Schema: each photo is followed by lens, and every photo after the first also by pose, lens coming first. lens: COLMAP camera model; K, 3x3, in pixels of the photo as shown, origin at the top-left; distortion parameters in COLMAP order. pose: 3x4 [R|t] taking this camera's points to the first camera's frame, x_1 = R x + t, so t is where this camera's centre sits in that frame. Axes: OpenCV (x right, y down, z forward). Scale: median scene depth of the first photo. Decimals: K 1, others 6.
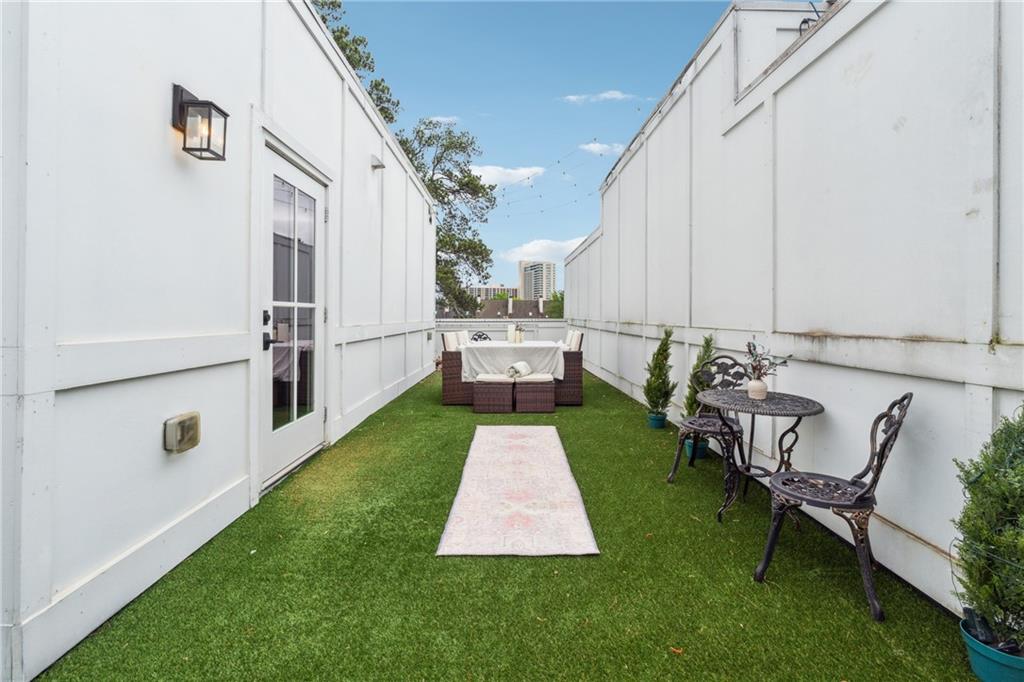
lens RADIAL K [[441.0, 0, 524.1], [0, 441.0, 318.1], [0, 0, 1]] dist [-0.001213, 0.000017]
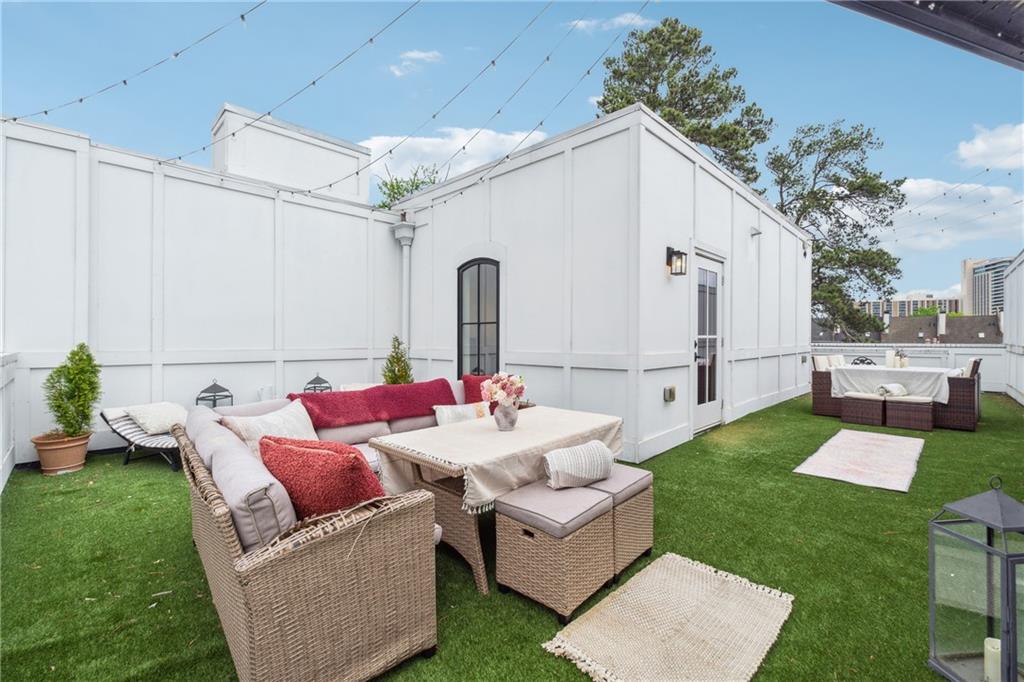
lens RADIAL K [[433.7, 0, 513.6], [0, 433.7, 334.3], [0, 0, 1]] dist [-0.006767, 0.000080]
pose [[0.684016, -0.006005, -0.729442, 0.138836], [-0.003396, 0.999929, -0.011417, -0.011540], [0.729459, 0.010286, 0.683947, -0.486367]]
